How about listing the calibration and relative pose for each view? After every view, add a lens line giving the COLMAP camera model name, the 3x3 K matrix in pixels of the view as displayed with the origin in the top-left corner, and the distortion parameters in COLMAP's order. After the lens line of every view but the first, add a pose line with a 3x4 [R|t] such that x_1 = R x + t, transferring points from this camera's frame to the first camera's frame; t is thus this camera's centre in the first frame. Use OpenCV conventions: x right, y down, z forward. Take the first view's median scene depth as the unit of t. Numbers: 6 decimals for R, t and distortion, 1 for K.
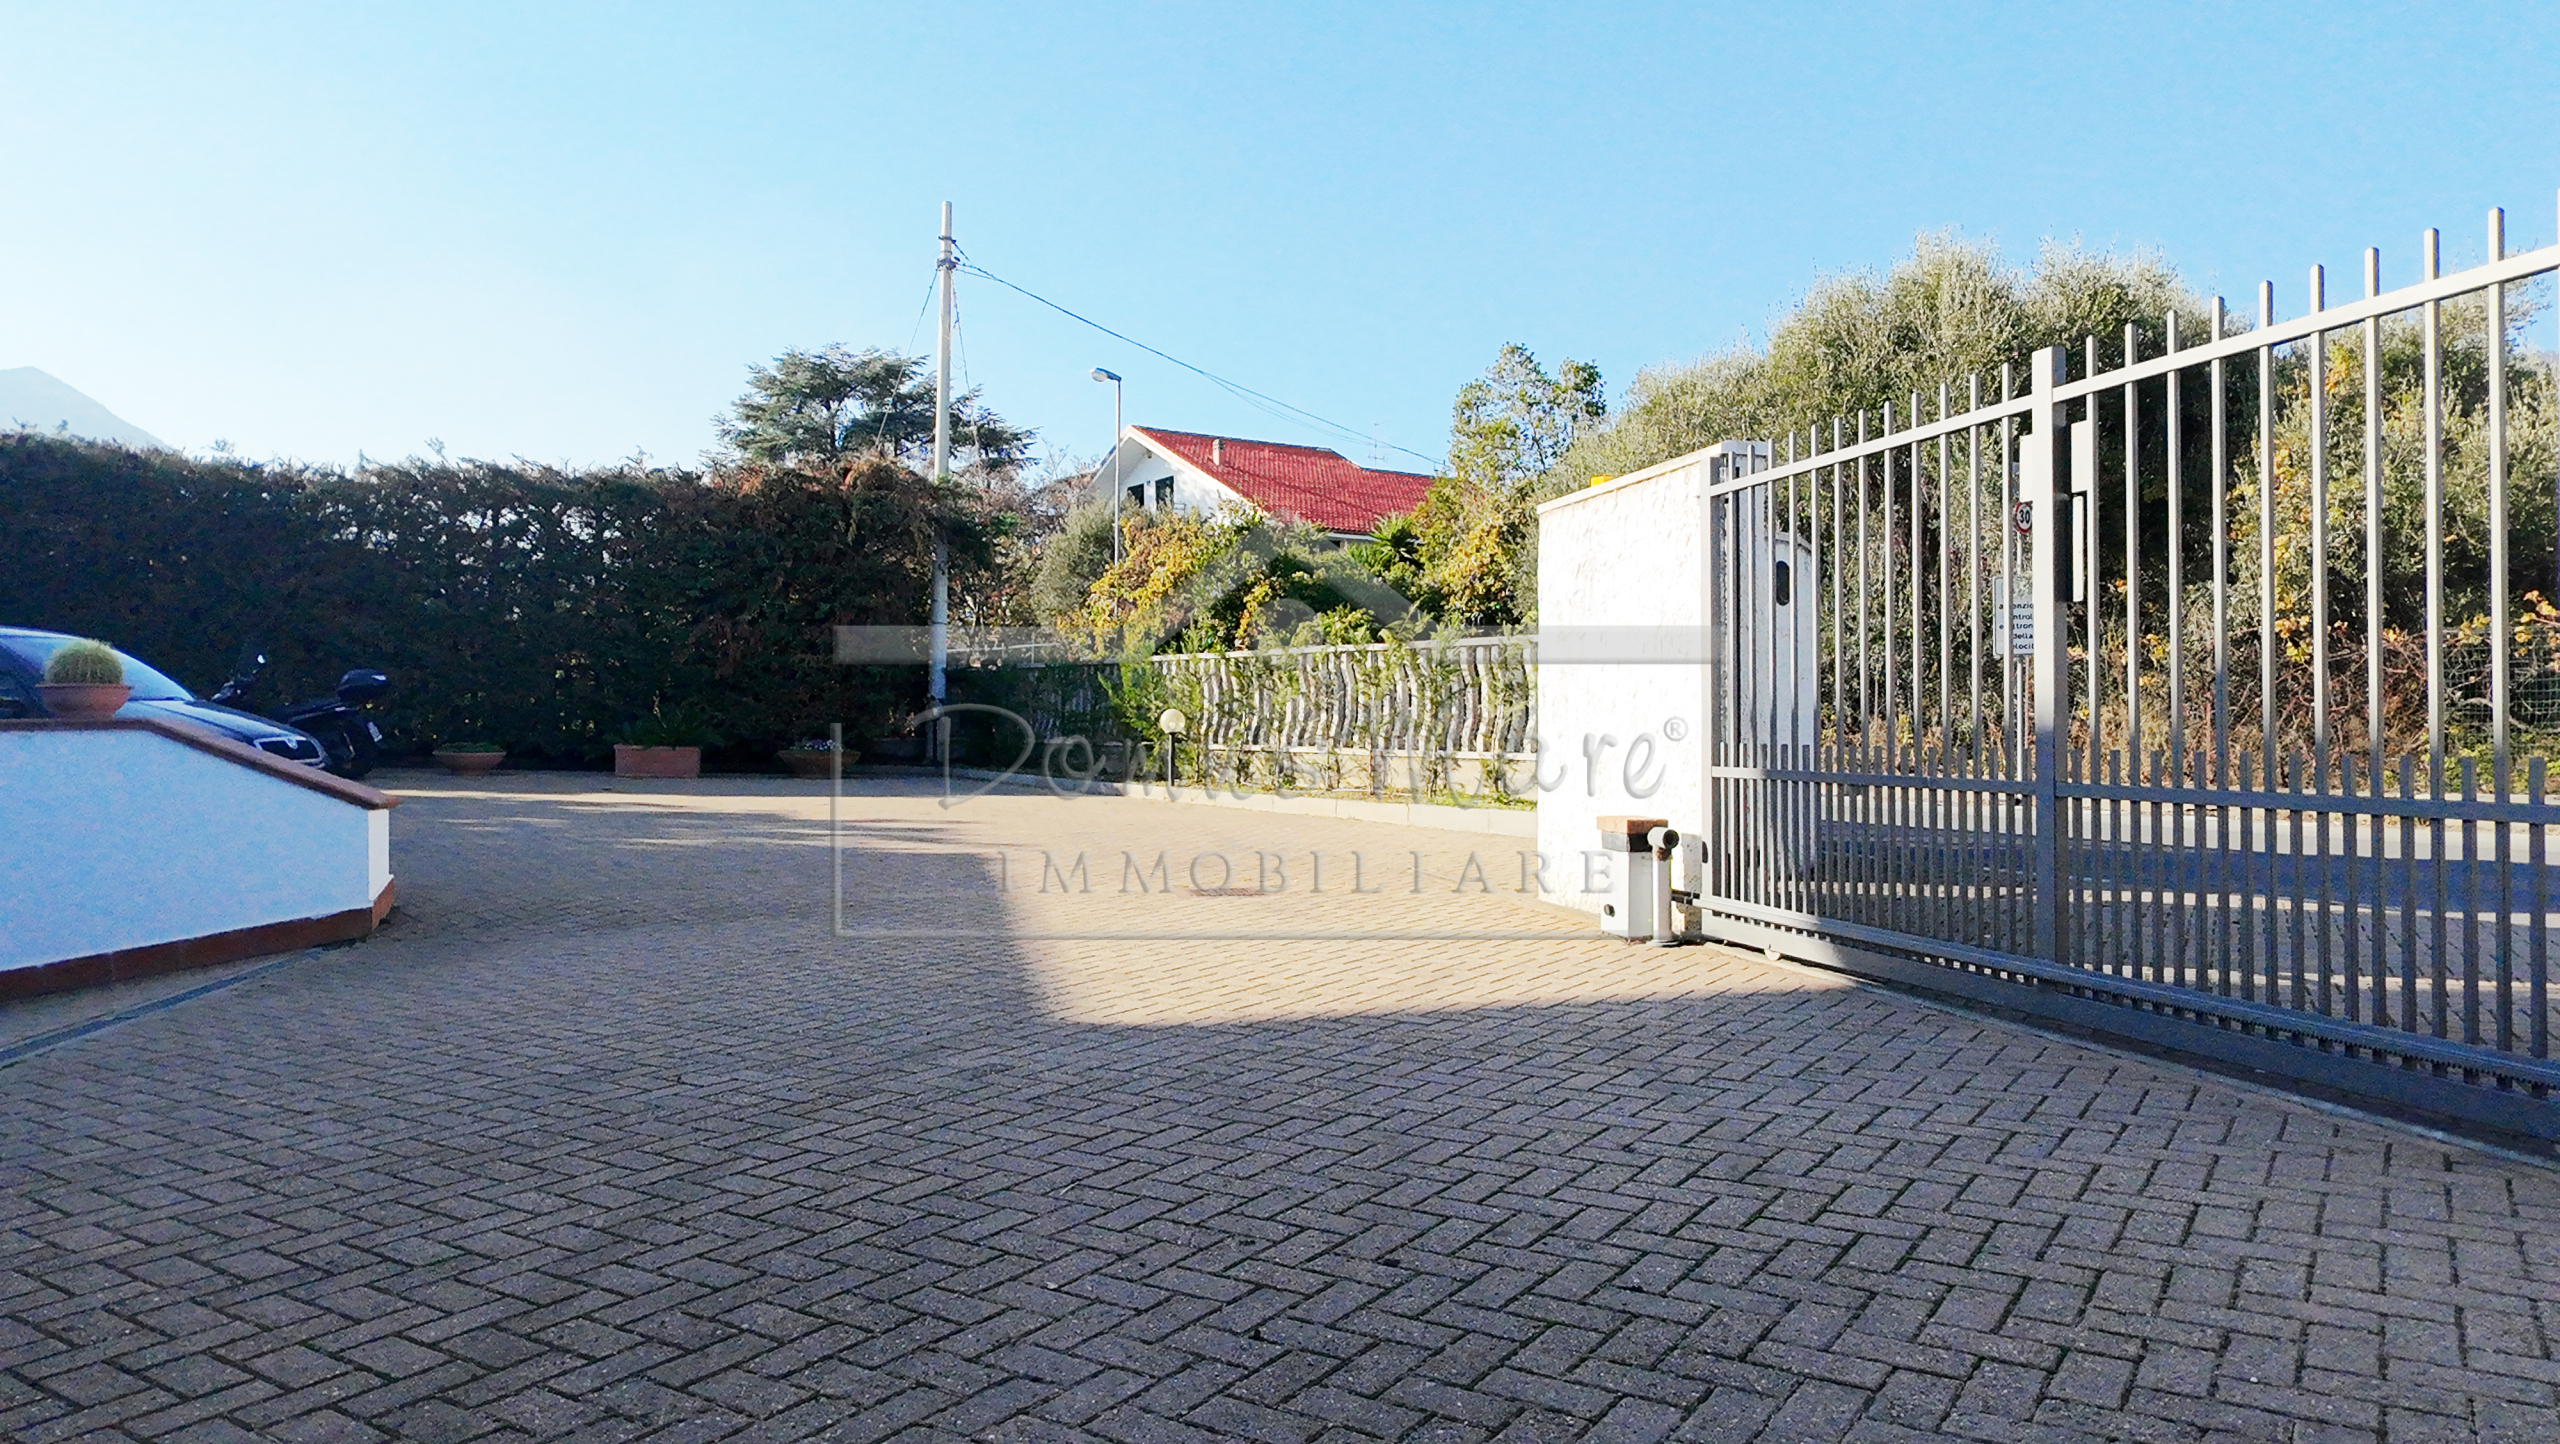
lens RADIAL K [[1591.9, 0, 1280.0], [0, 1591.9, 722.0], [0, 0, 1]] dist [-0.008033, -0.008871]
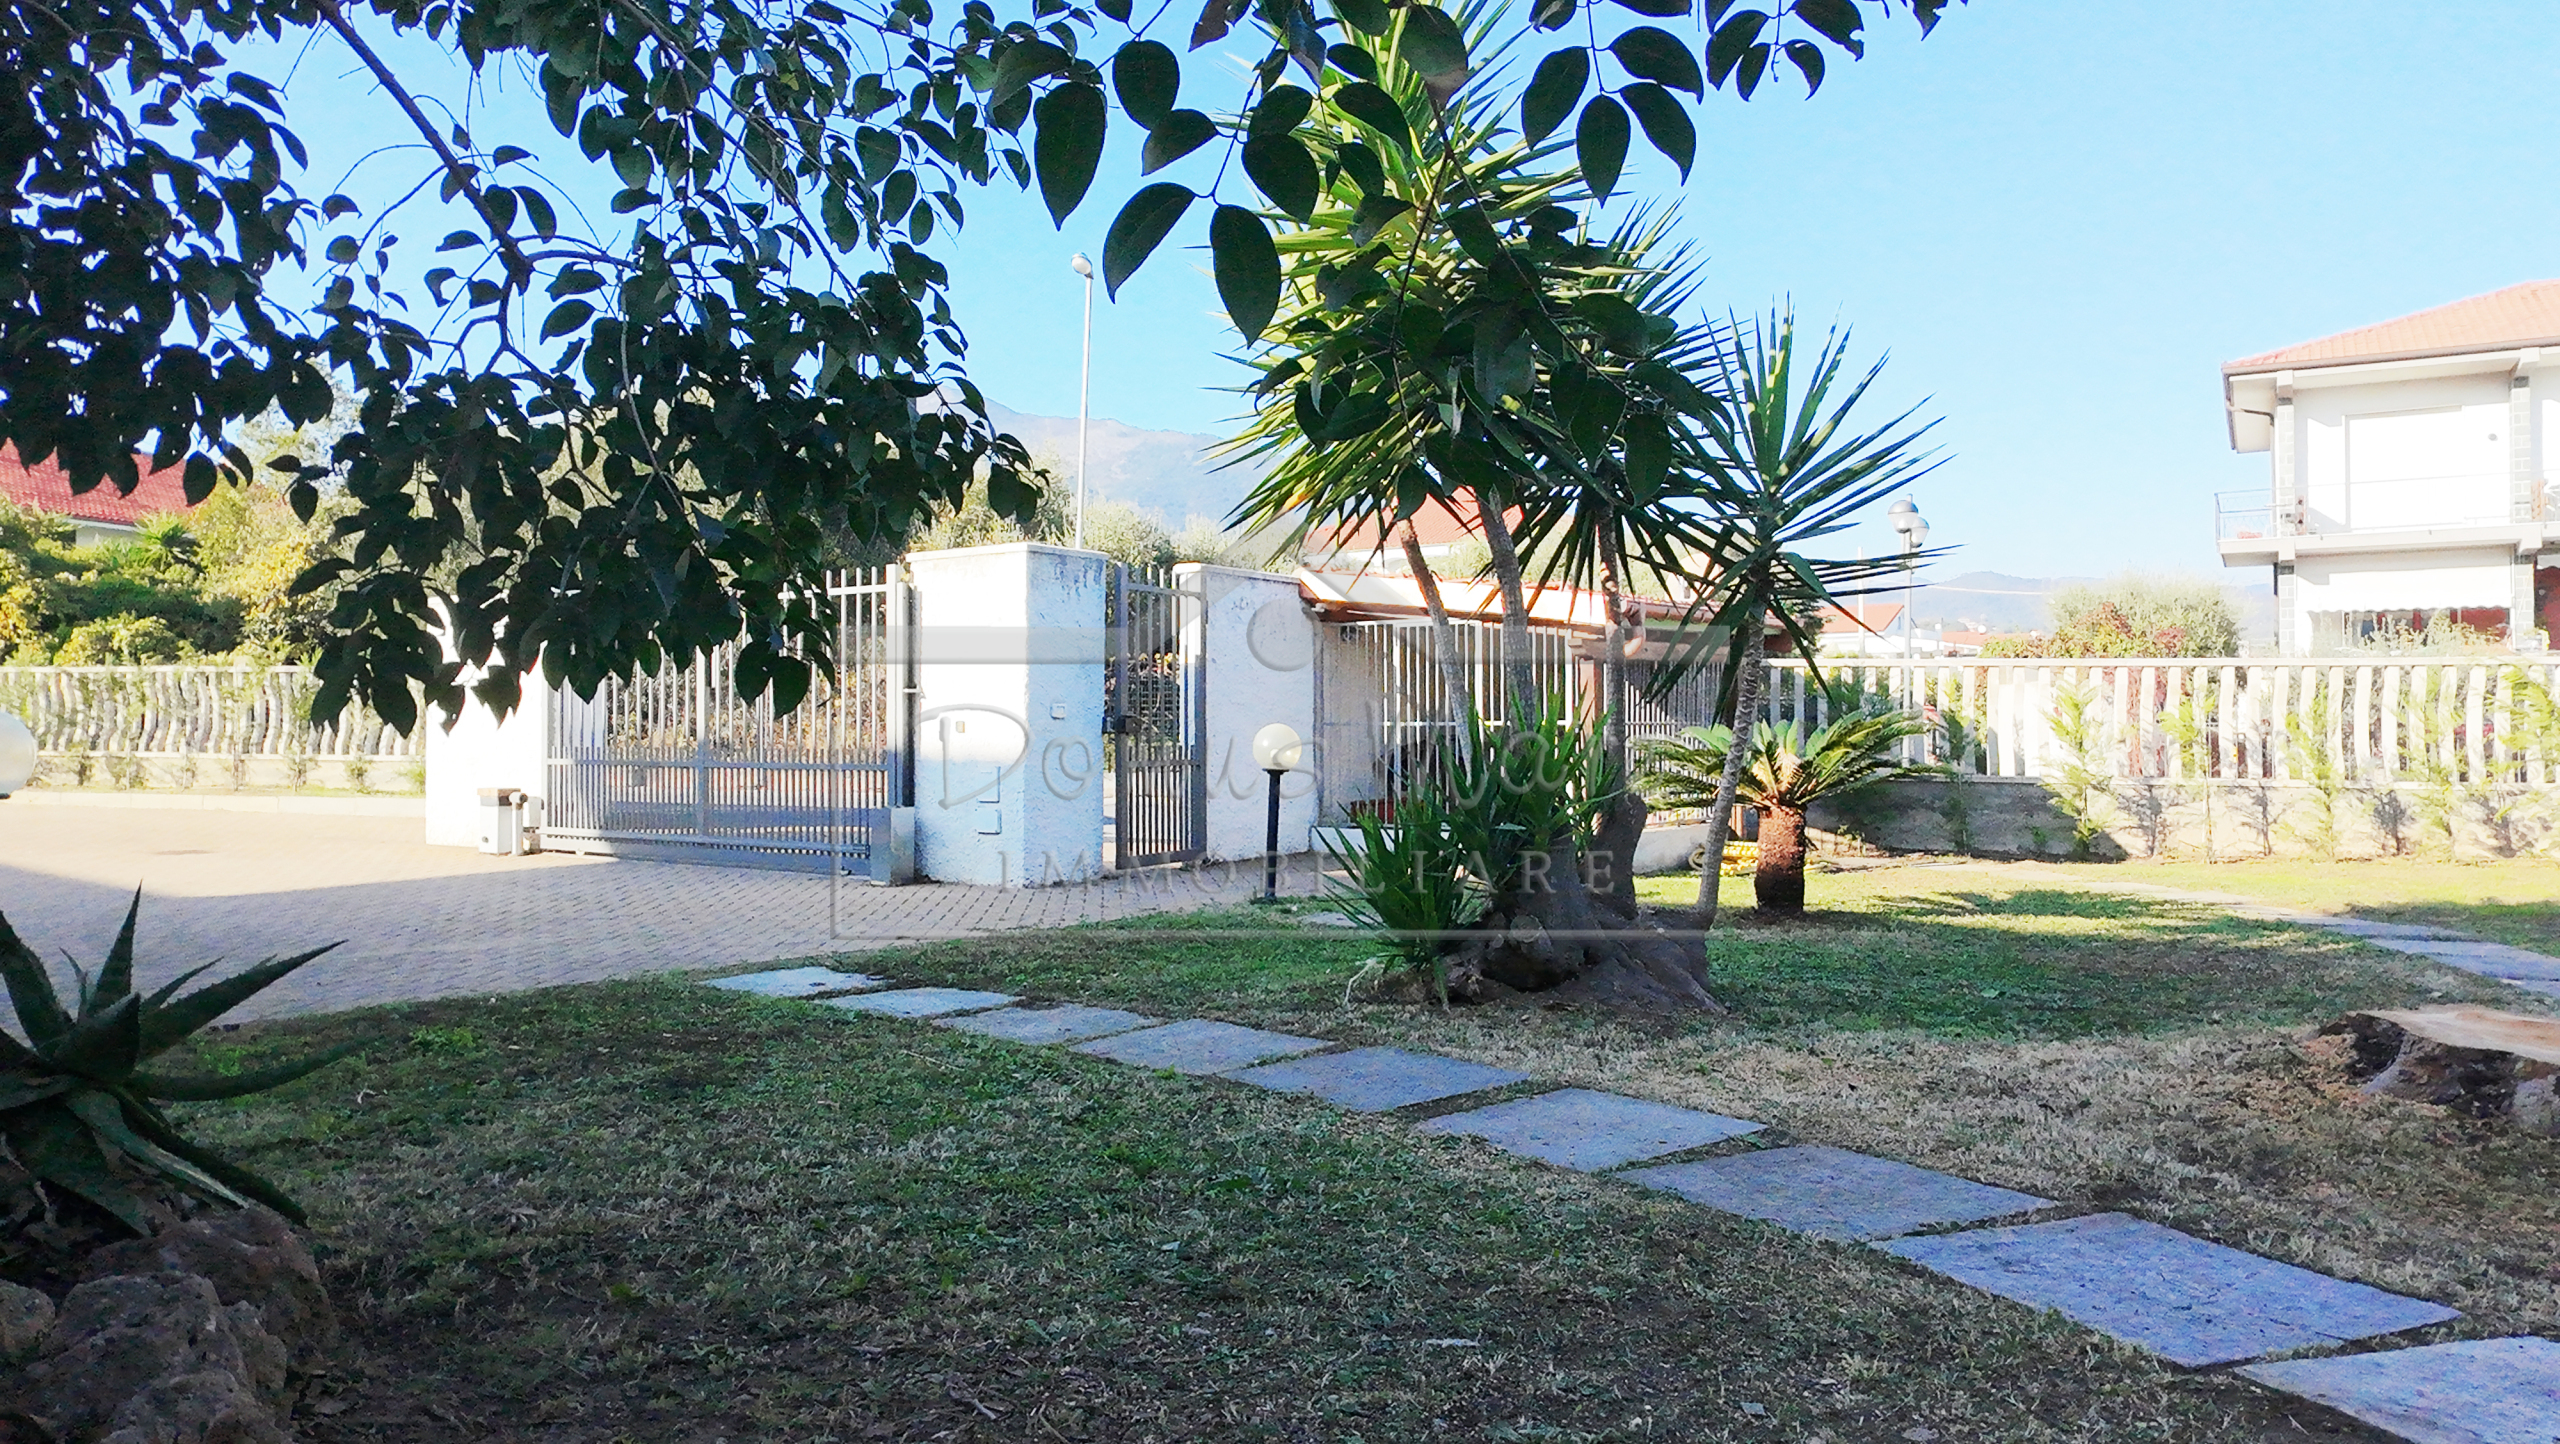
lens RADIAL K [[1591.9, 0, 1280.0], [0, 1591.9, 722.0], [0, 0, 1]] dist [-0.008033, -0.008871]
pose [[0.750438, 0.001868, 0.660938, -0.139350], [-0.001188, 0.999998, -0.001477, -0.006109], [-0.660940, 0.000323, 0.750439, -0.428927]]
